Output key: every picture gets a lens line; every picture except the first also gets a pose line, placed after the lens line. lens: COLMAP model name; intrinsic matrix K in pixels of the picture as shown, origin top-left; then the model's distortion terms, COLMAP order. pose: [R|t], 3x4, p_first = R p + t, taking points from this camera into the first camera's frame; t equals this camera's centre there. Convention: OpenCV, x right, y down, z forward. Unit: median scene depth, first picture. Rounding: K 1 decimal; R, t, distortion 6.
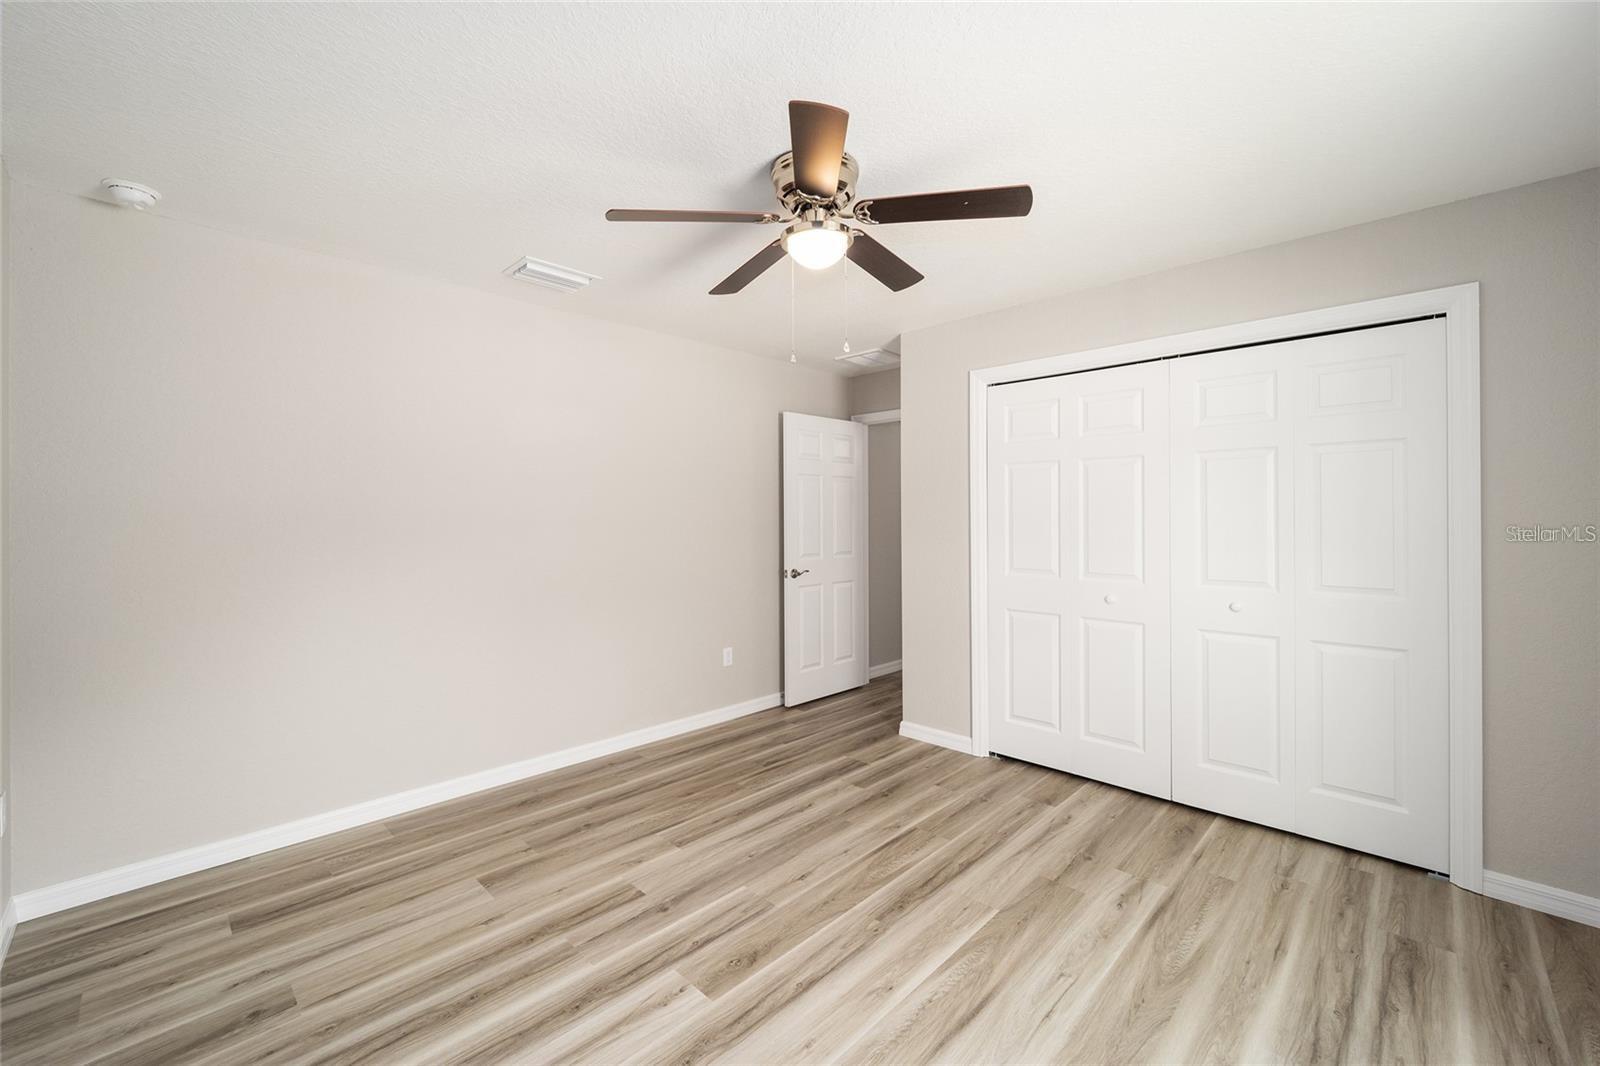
lens RADIAL K [[640.6, 0, 796.7], [0, 640.6, 525.3], [0, 0, 1]] dist [-0.001127, -0.004148]
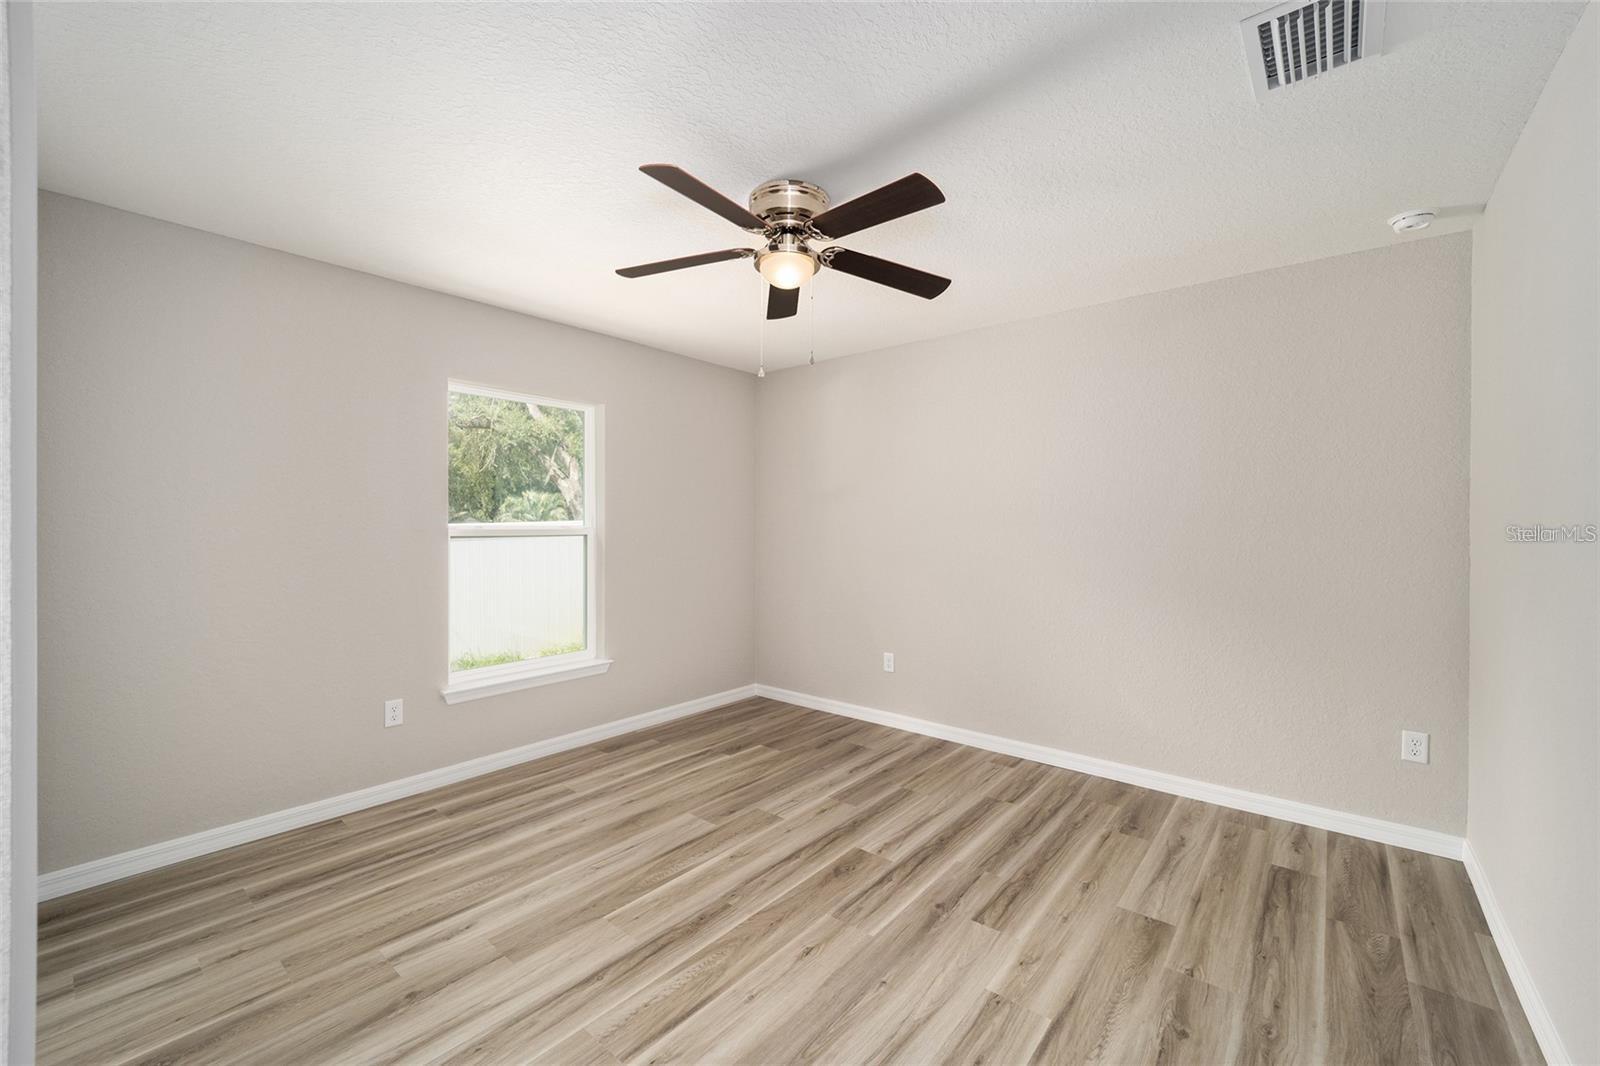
lens RADIAL K [[640.6, 0, 796.7], [0, 640.6, 525.3], [0, 0, 1]] dist [-0.001127, -0.004148]
pose [[-0.996693, 0.000372, -0.081261, 0.098656], [-0.000870, 0.999883, 0.015248, -0.014260], [0.081257, 0.015268, -0.996576, 1.975356]]
